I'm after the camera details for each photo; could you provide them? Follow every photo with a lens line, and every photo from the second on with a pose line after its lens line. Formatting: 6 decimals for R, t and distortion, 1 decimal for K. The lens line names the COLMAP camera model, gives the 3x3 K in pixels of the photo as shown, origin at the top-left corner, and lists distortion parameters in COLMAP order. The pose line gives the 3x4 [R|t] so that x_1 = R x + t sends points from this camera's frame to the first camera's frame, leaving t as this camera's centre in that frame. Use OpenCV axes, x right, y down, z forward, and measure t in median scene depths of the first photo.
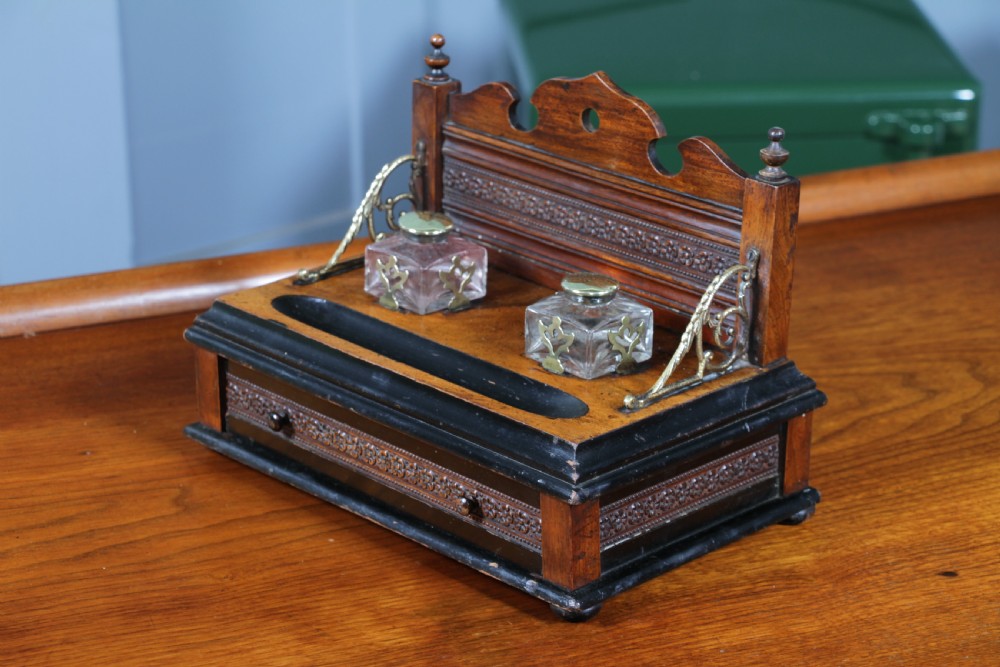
lens RADIAL K [[2656.5, 0, 497.4], [0, 2656.5, 336.6], [0, 0, 1]] dist [0.277270, -0.211518]
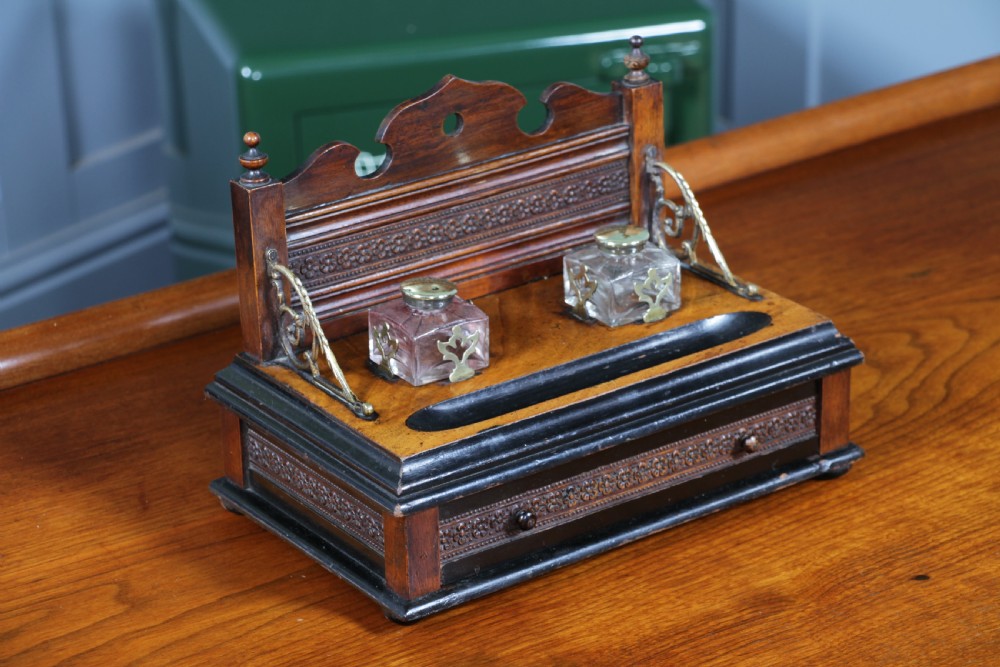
lens RADIAL K [[3152.5, 0, 502.6], [0, 3152.5, 348.1], [0, 0, 1]] dist [0.581295, 0.405795]
pose [[0.164309, -0.405445, 0.899231, -1.081742], [0.388902, 0.864405, 0.318682, -0.386501], [-0.906509, 0.297351, 0.299708, 0.663837]]
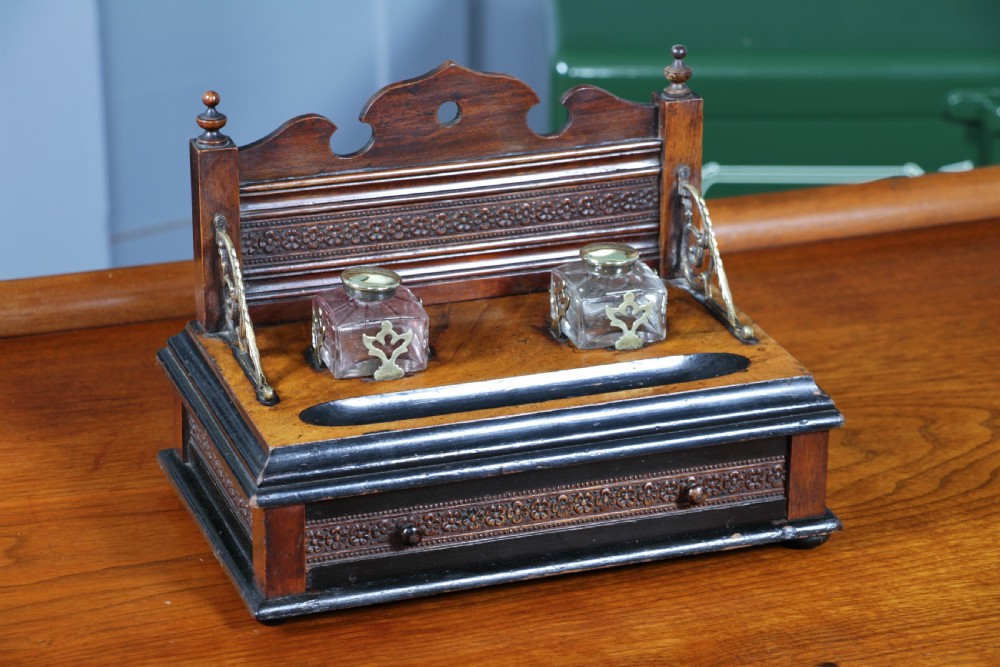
lens RADIAL K [[3244.4, 0, 497.5], [0, 3244.4, 332.8], [0, 0, 1]] dist [0.572904, -1.517537]
pose [[0.430120, -0.349146, 0.832523, -0.960240], [0.326212, 0.919984, 0.217290, -0.259105], [-0.841774, 0.178118, 0.509599, 0.419694]]
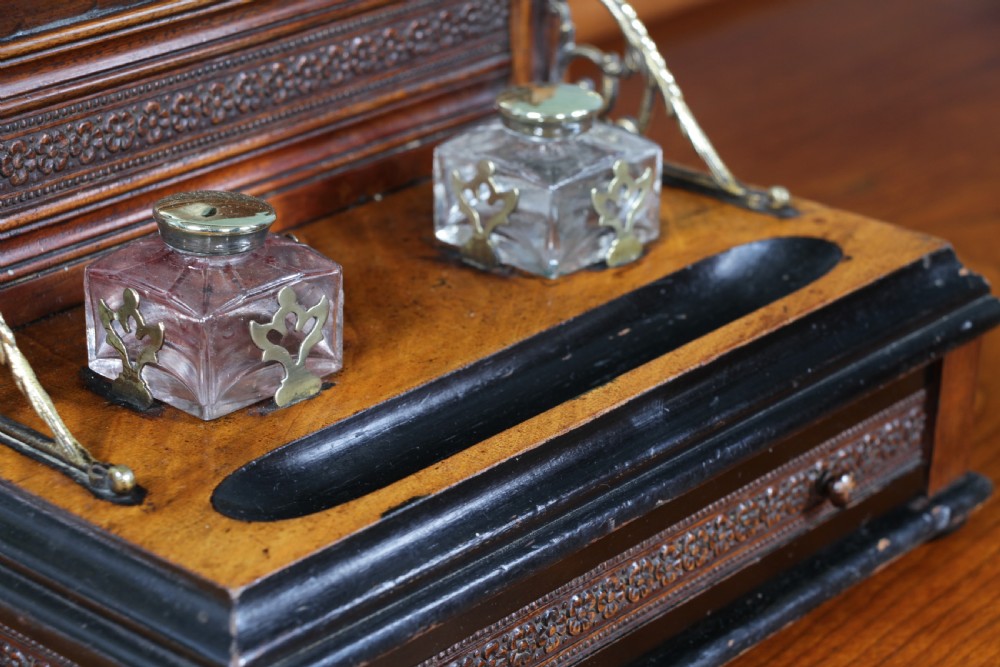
lens RADIAL K [[2656.5, 0, 497.4], [0, 2656.5, 336.6], [0, 0, 1]] dist [0.277270, -0.211518]
pose [[-0.059598, -0.405881, 0.911981, -0.466355], [0.359458, 0.843589, 0.398934, -0.194795], [-0.931256, 0.351595, 0.095621, 0.948539]]
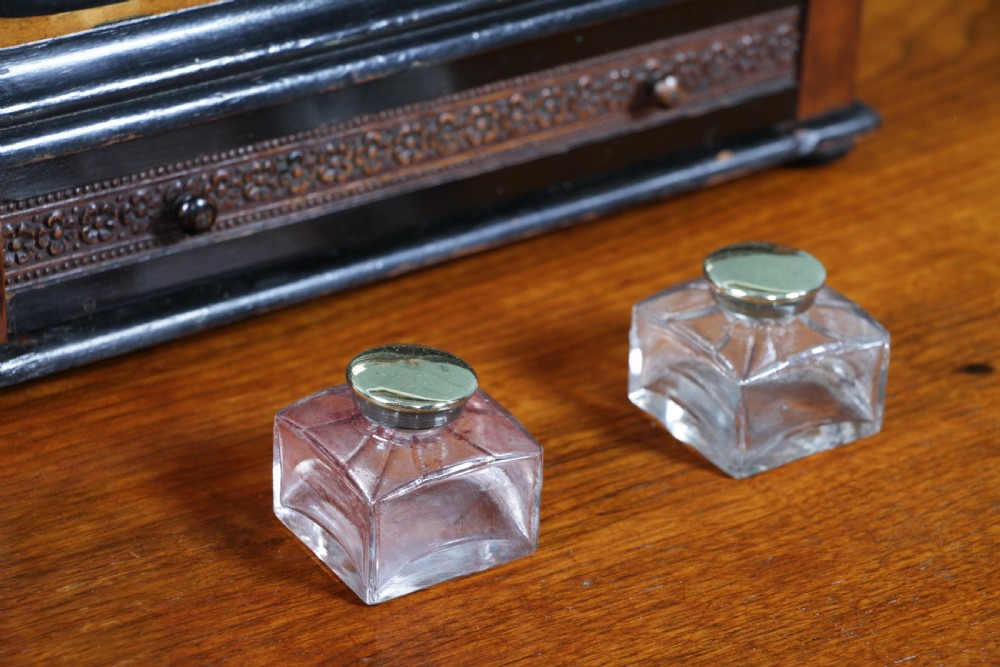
lens RADIAL K [[3244.4, 0, 497.5], [0, 3244.4, 332.8], [0, 0, 1]] dist [0.572904, -1.517537]
pose [[0.185446, -0.476525, 0.859380, -0.581617], [0.335808, 0.852630, 0.400318, -0.163531], [-0.923495, 0.214349, 0.318138, 0.785923]]
